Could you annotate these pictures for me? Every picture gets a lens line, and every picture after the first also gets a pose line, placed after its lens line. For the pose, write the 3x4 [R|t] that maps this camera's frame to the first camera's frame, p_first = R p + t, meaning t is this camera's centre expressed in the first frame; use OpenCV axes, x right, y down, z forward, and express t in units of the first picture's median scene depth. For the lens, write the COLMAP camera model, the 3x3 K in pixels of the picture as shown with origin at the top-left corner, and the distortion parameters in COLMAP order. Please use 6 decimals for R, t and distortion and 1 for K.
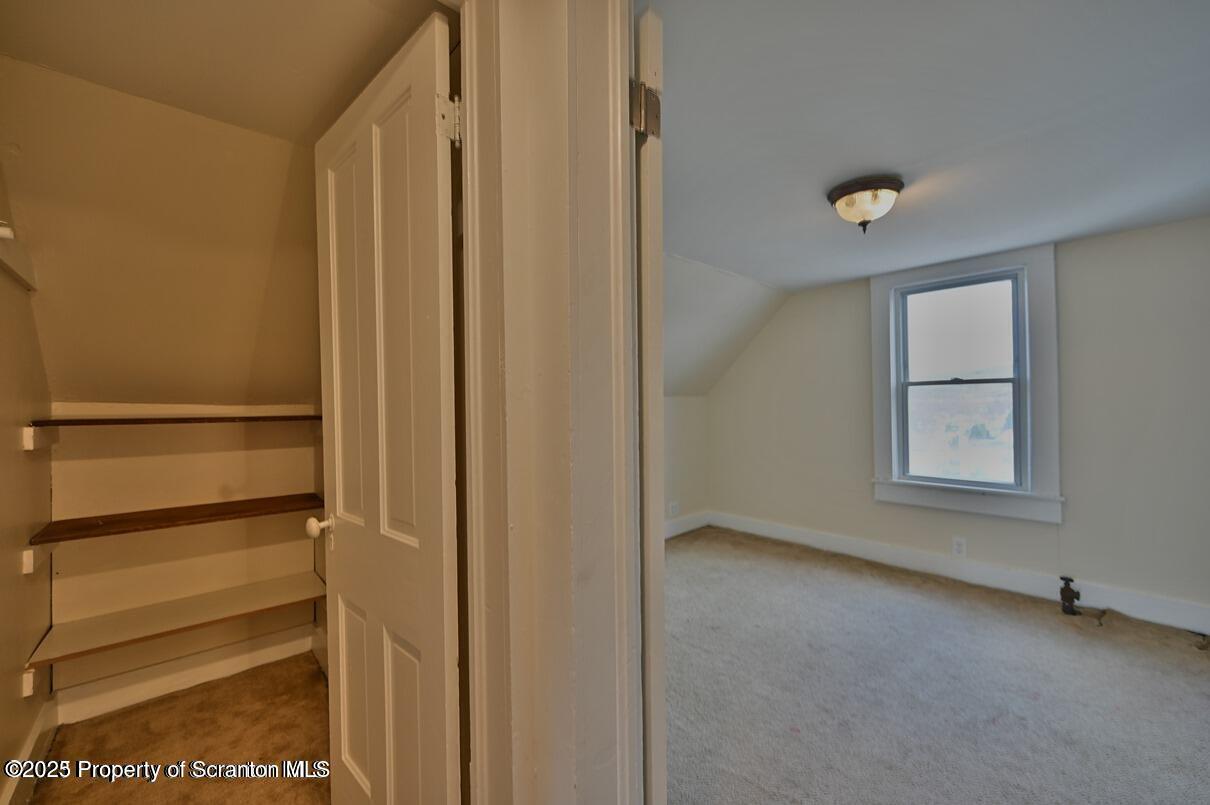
lens RADIAL K [[478.7, 0, 605.0], [0, 478.7, 402.5], [0, 0, 1]] dist [0.001046, 0.000262]
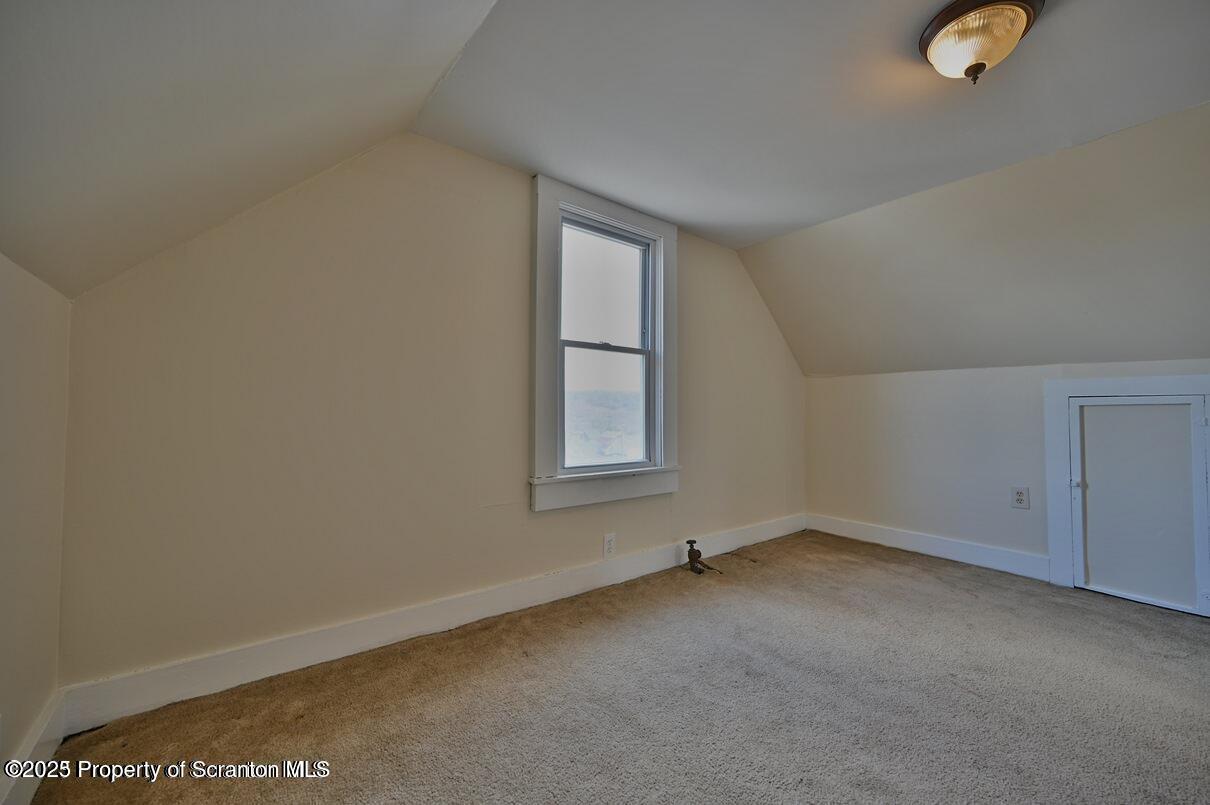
lens RADIAL K [[478.7, 0, 605.0], [0, 478.7, 402.5], [0, 0, 1]] dist [0.001046, 0.000262]
pose [[0.065778, 0.029212, 0.997407, -0.107363], [-0.010534, 0.999536, -0.028579, 0.083895], [-0.997779, -0.008627, 0.066055, 1.020658]]
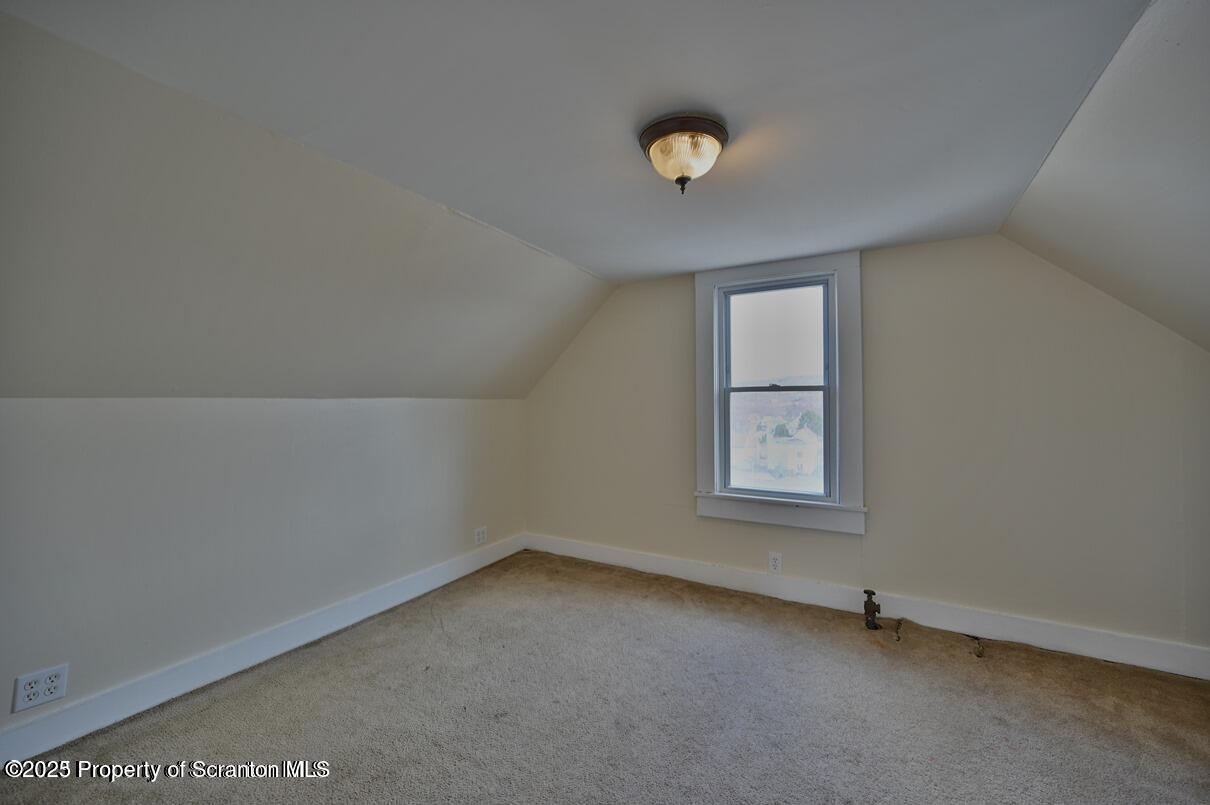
lens RADIAL K [[478.7, 0, 605.0], [0, 478.7, 402.5], [0, 0, 1]] dist [0.001046, 0.000262]
pose [[0.952069, 0.010489, 0.305702, 0.132194], [-0.009903, 0.999945, -0.003467, -0.009263], [-0.305721, 0.000274, 0.952121, 0.211584]]
